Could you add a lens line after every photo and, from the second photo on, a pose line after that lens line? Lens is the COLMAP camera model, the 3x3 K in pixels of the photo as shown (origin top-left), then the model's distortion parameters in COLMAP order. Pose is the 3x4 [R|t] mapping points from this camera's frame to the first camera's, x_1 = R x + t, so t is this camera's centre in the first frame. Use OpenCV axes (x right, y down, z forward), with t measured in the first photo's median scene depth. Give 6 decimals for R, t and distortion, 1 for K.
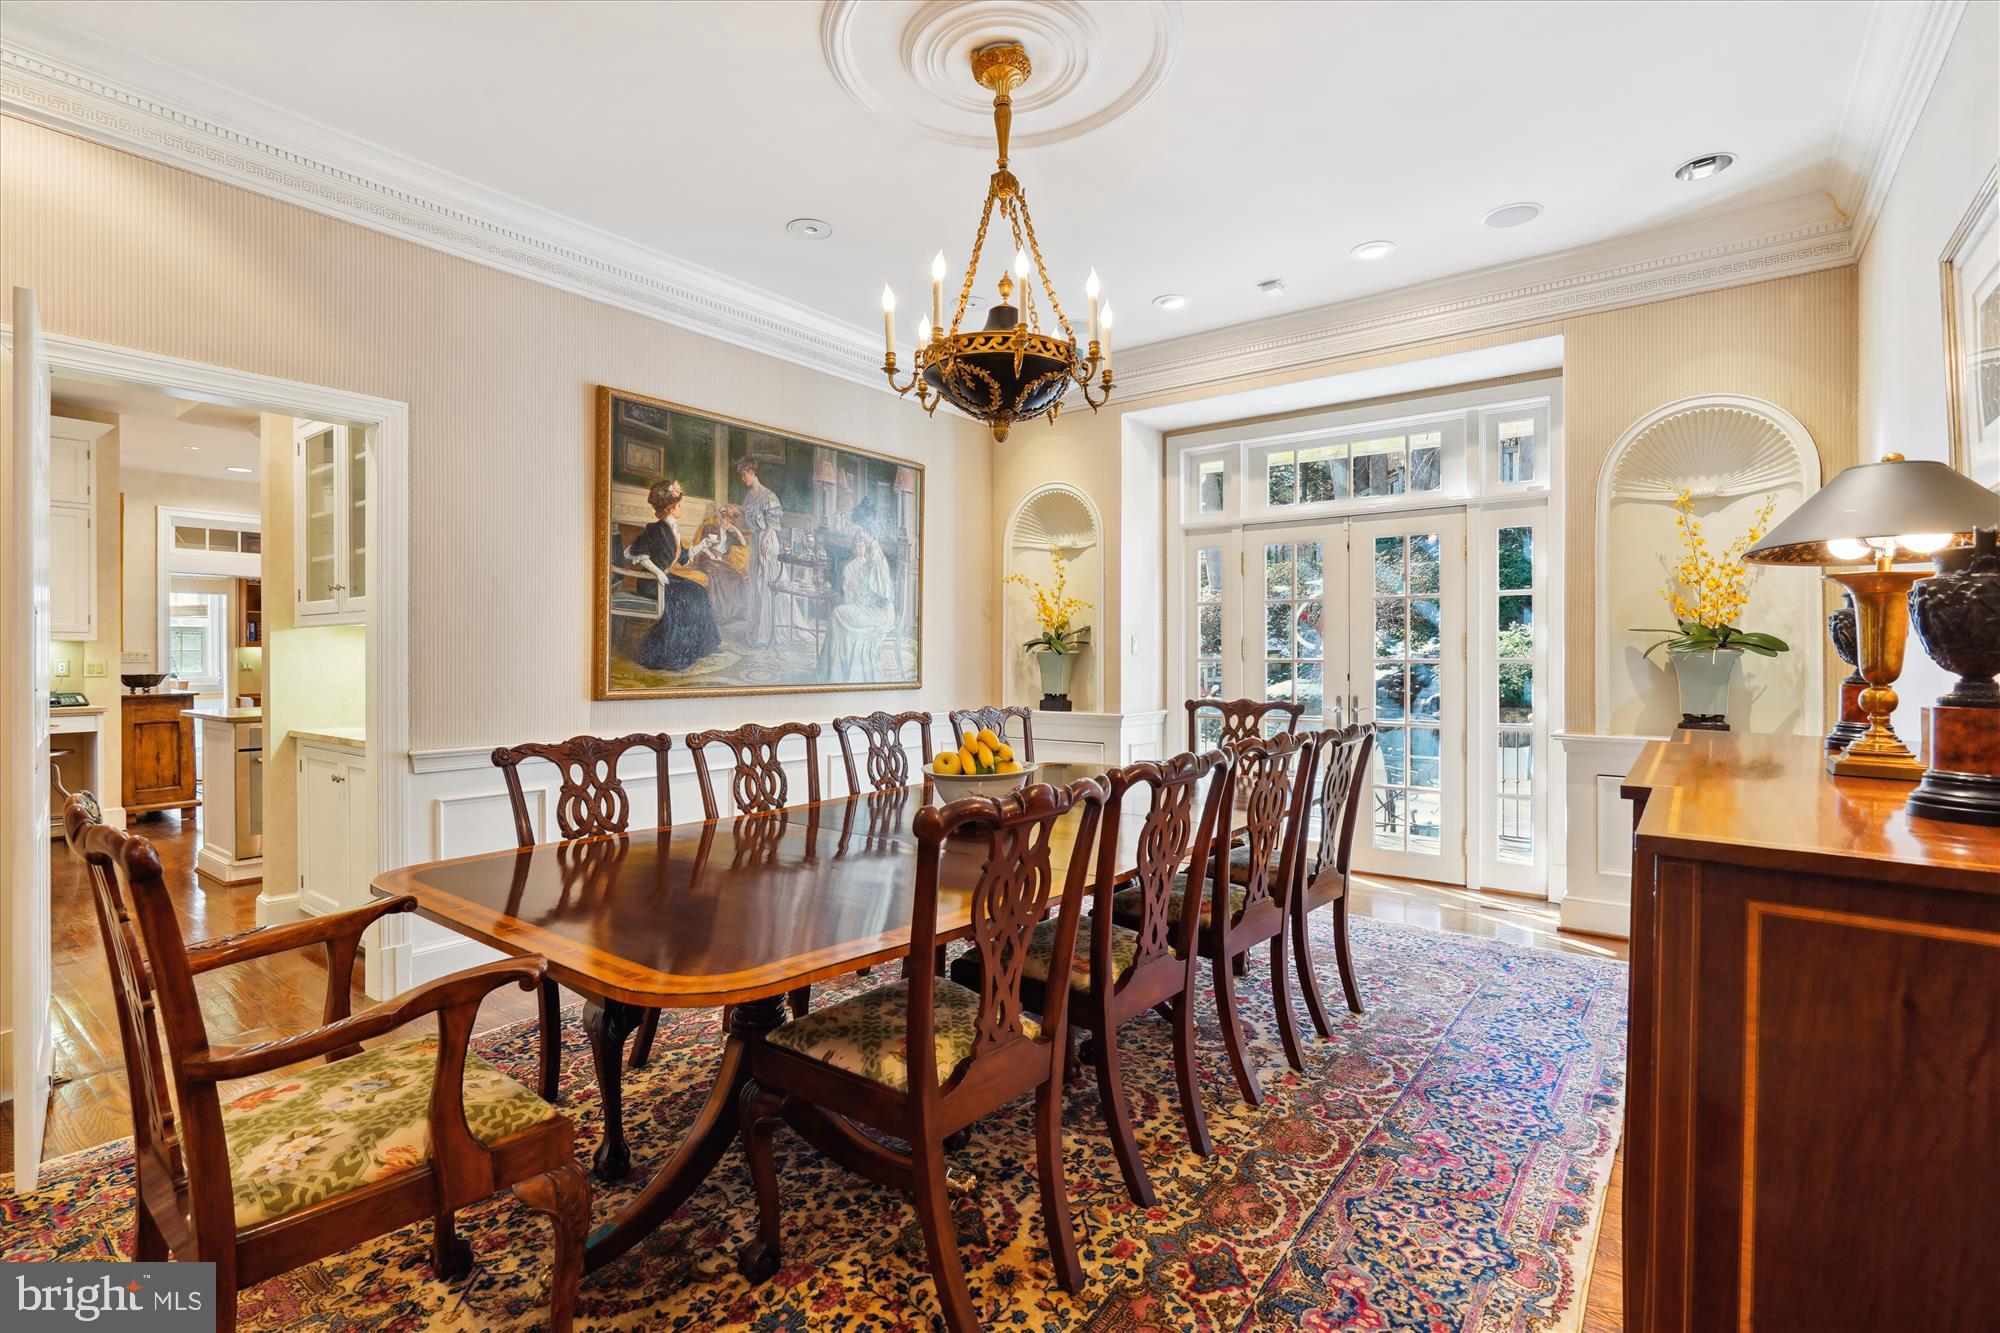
lens RADIAL K [[913.2, 0, 990.3], [0, 913.2, 668.3], [0, 0, 1]] dist [-0.014081, 0.002671]
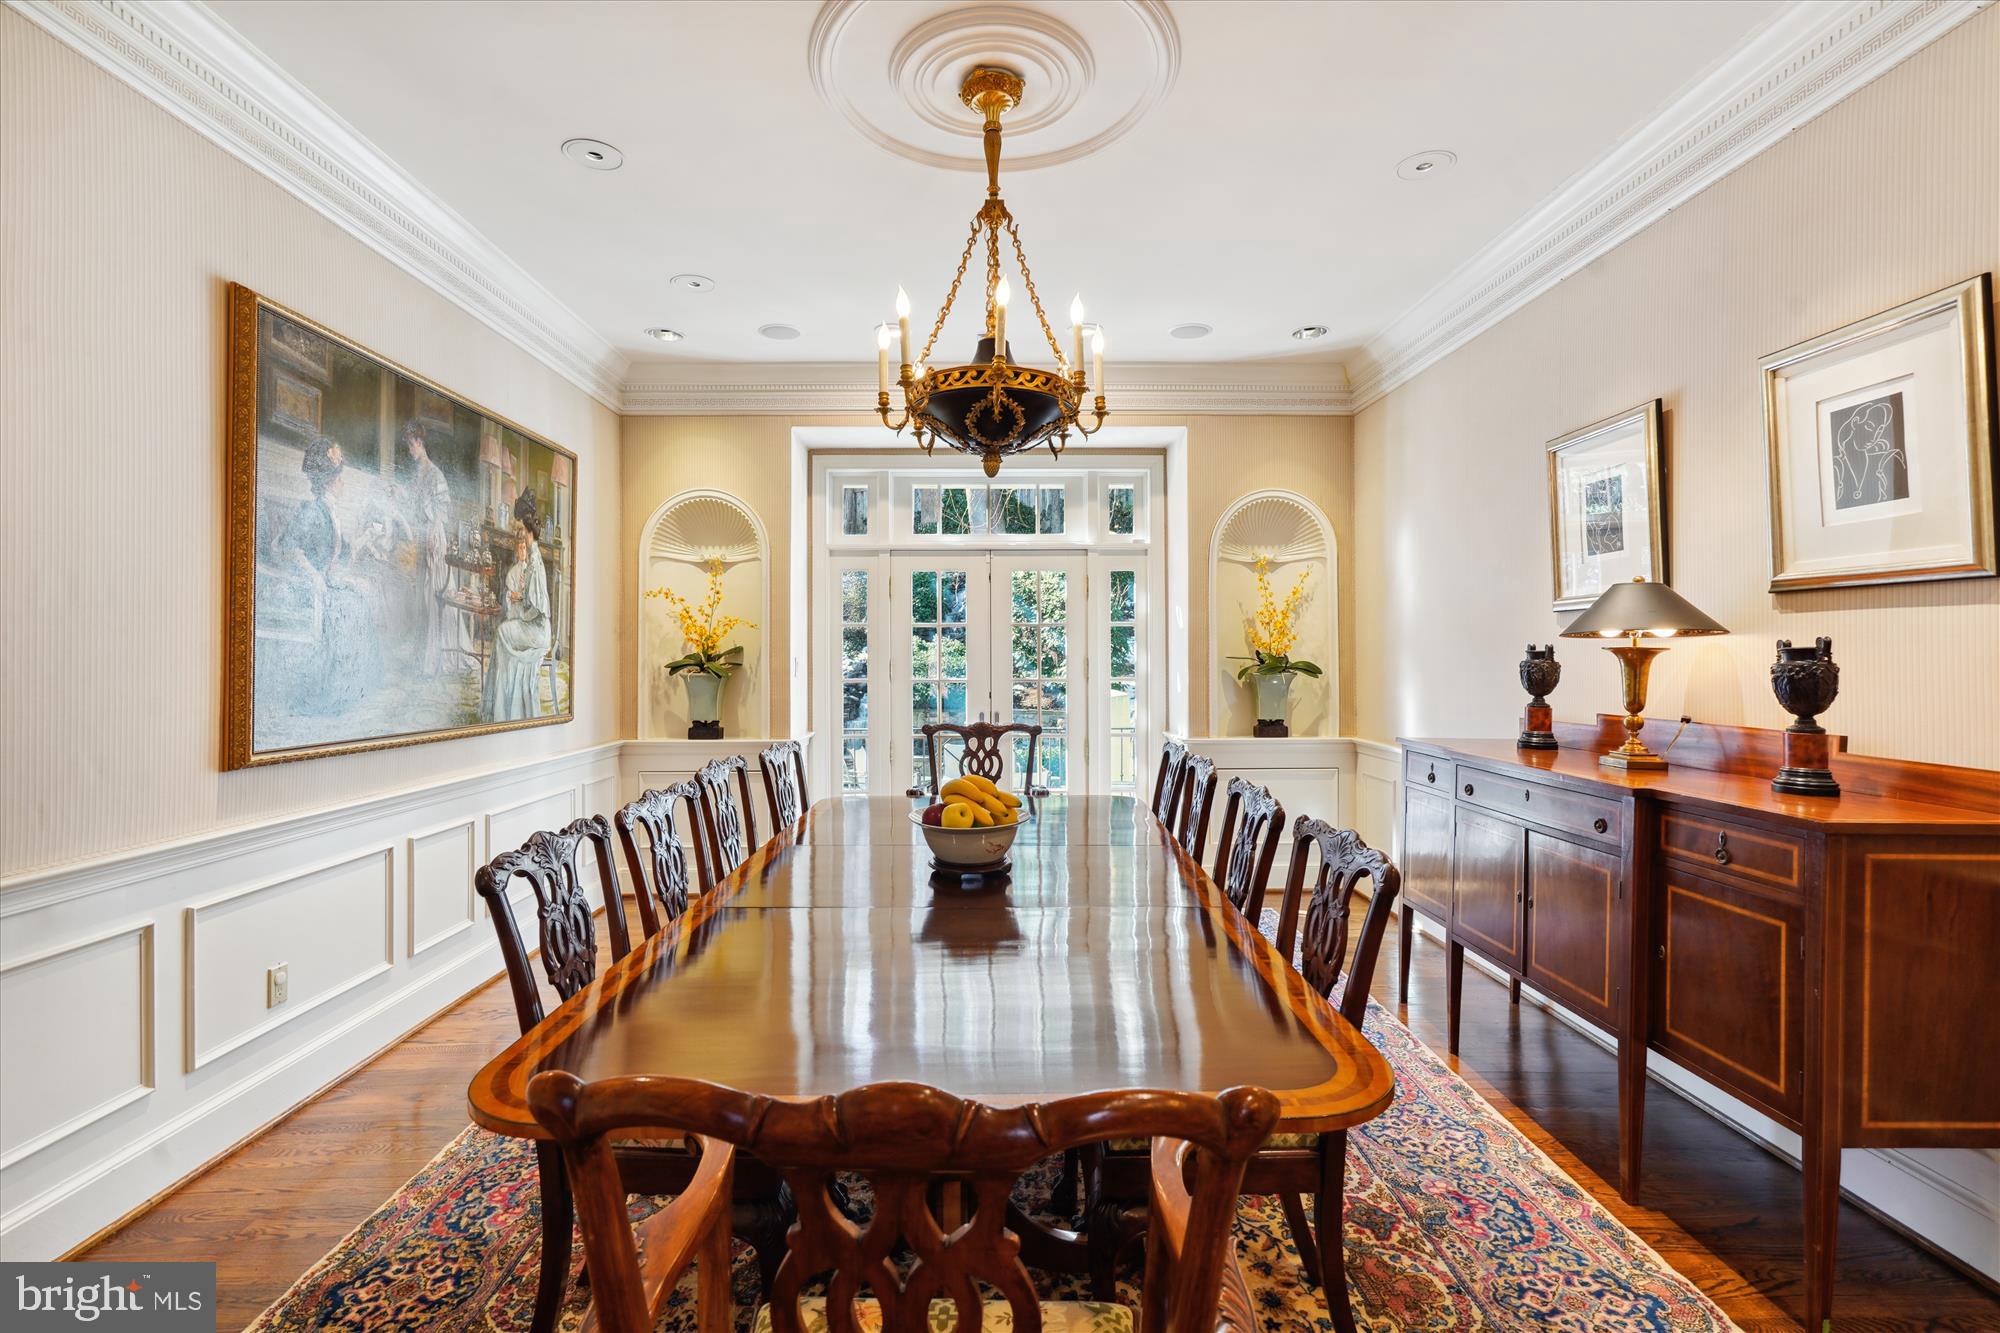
lens RADIAL K [[913.2, 0, 994.4], [0, 913.2, 665.2], [0, 0, 1]] dist [-0.014081, 0.002671]
pose [[0.787706, -0.006757, 0.616015, -0.335083], [0.011409, 0.999928, -0.003620, -0.026320], [-0.615946, 0.009879, 0.787726, 0.135645]]
